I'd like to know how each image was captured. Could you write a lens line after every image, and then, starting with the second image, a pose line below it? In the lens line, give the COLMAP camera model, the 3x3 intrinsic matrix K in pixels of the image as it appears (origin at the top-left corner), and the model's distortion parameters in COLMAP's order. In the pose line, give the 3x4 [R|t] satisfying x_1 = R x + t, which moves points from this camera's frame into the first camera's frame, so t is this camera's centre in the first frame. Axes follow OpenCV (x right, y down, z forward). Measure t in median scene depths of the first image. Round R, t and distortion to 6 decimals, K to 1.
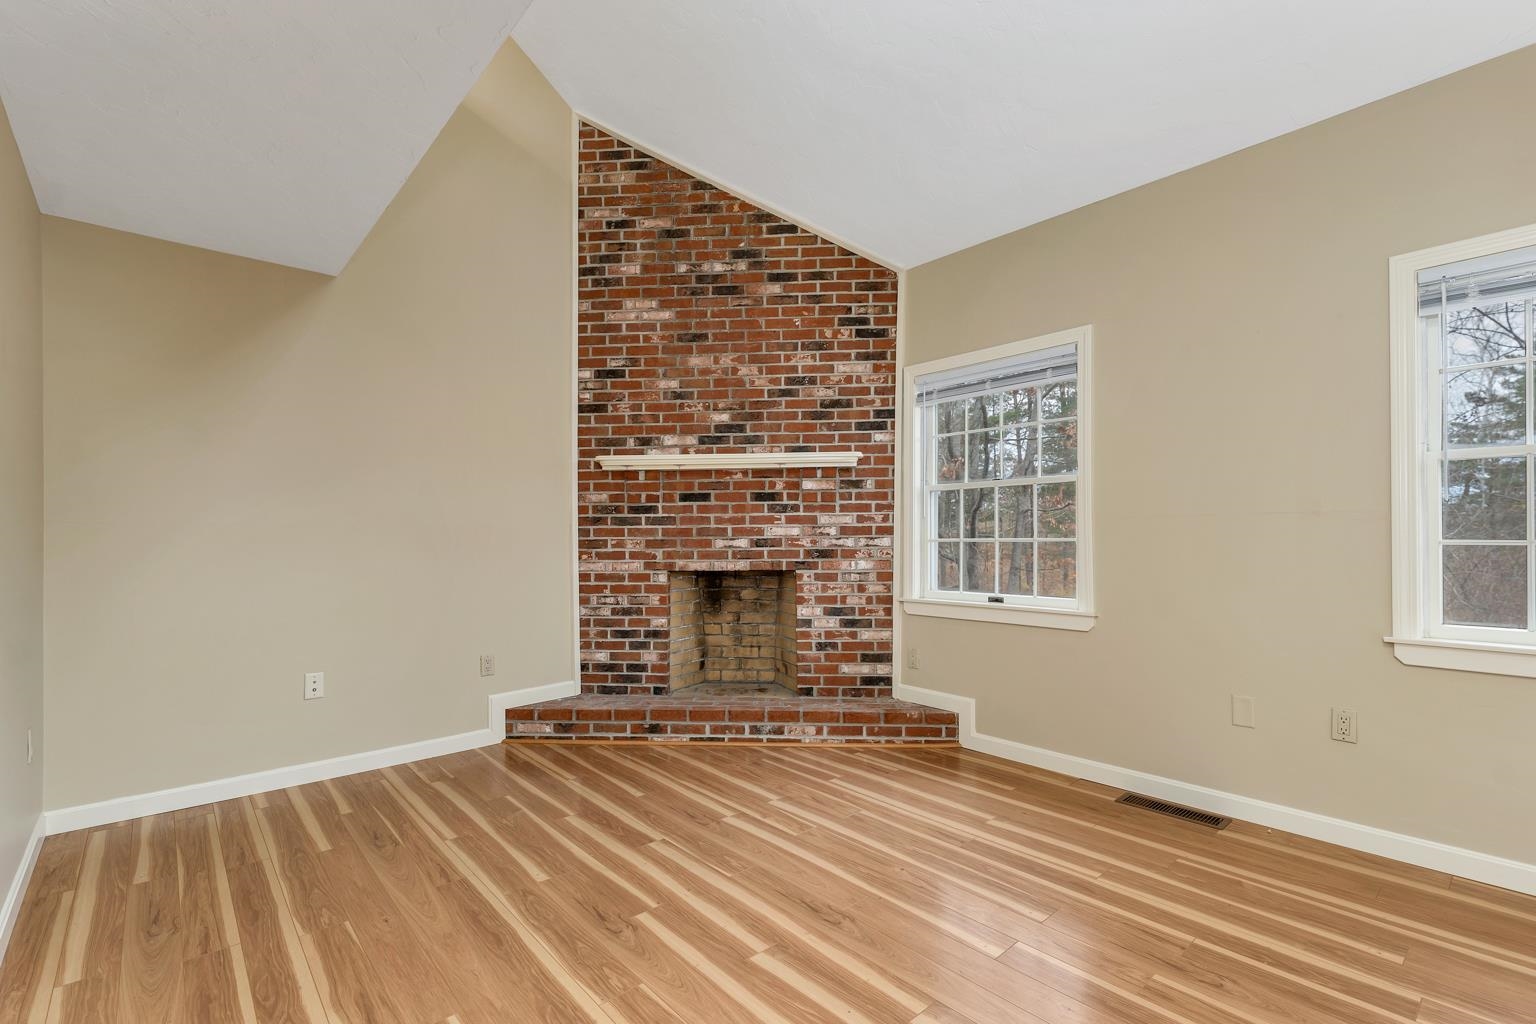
lens RADIAL K [[686.8, 0, 757.8], [0, 686.8, 523.7], [0, 0, 1]] dist [-0.003158, 0.000079]
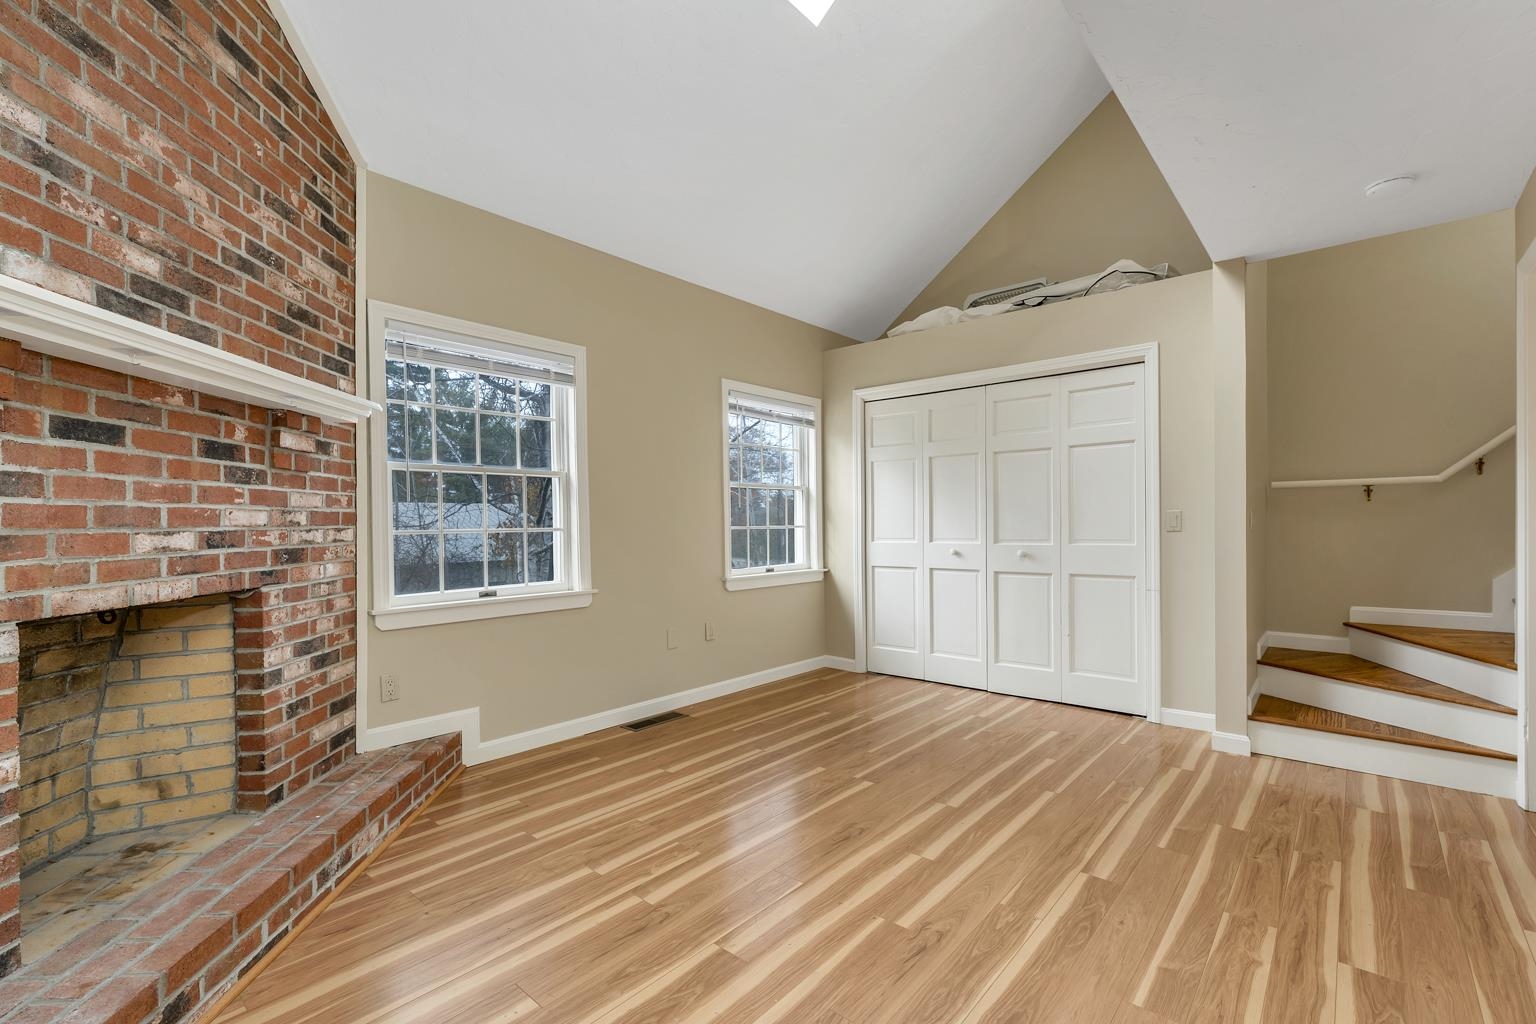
lens RADIAL K [[651.6, 0, 761.9], [0, 651.6, 510.4], [0, 0, 1]] dist [0.002525, 0.000211]
pose [[-0.106188, 0.026771, 0.993986, -0.519604], [-0.002868, 0.999625, -0.027229, 0.017934], [-0.994342, -0.005742, -0.106071, 0.645265]]
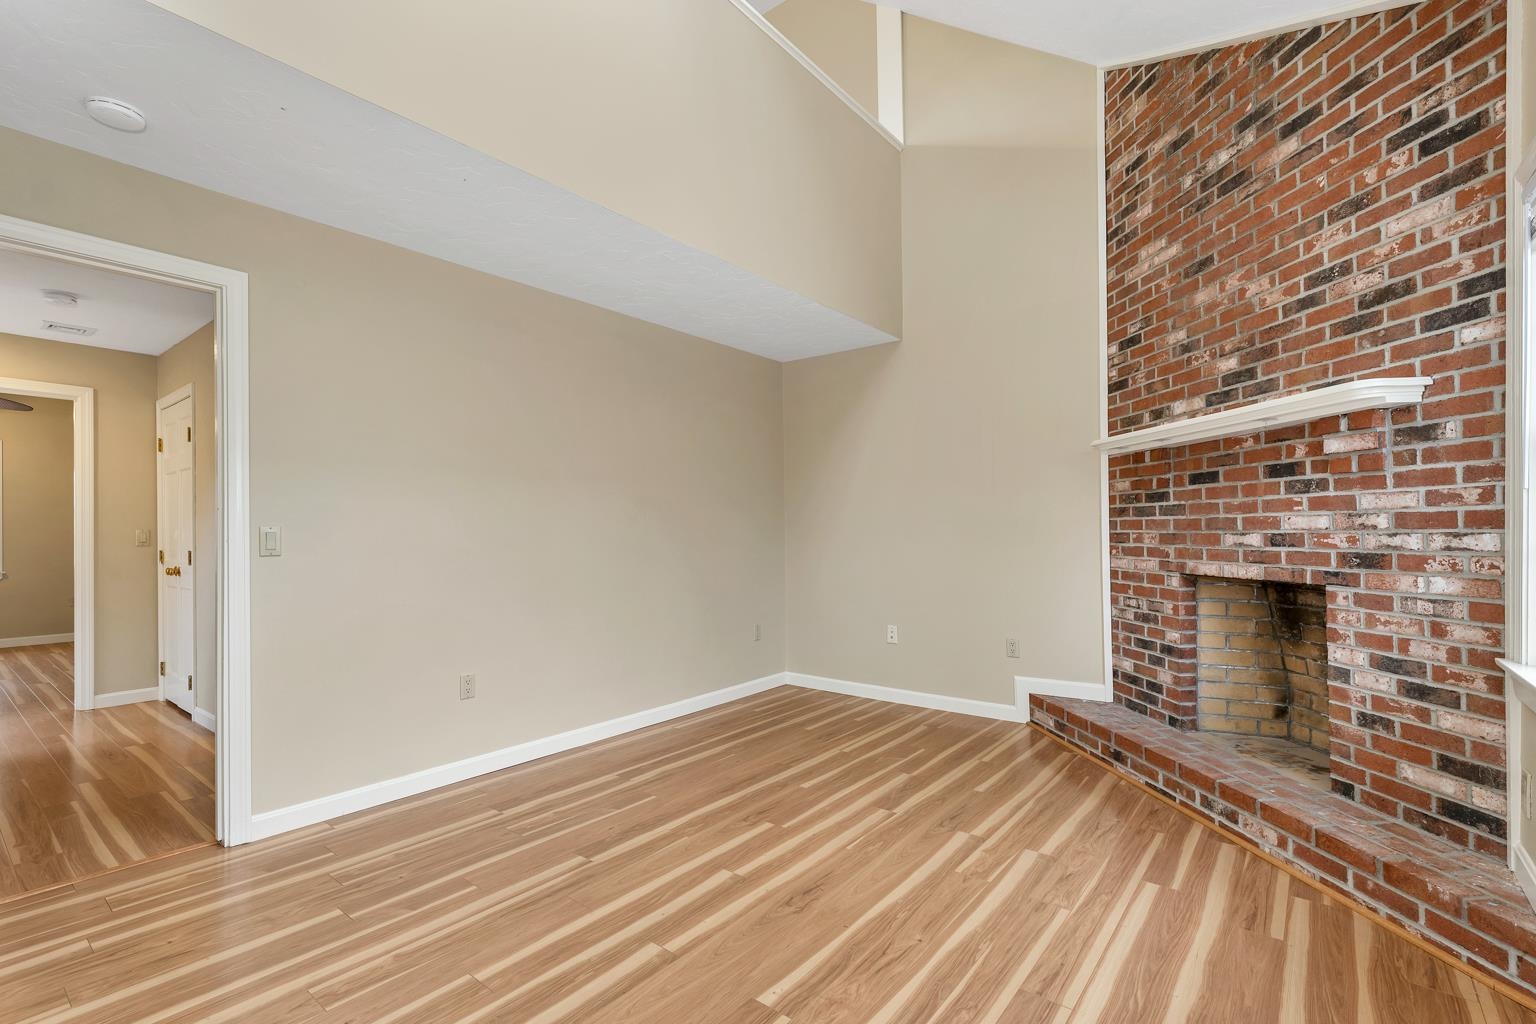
lens RADIAL K [[707.1, 0, 768.0], [0, 707.1, 512.0], [0, 0, 1]] dist [-0.007632, -0.000267]
pose [[0.156735, -0.020026, -0.987438, 0.598170], [0.029002, 0.999457, -0.015666, -0.002802], [0.987215, -0.026183, 0.157230, 0.406399]]
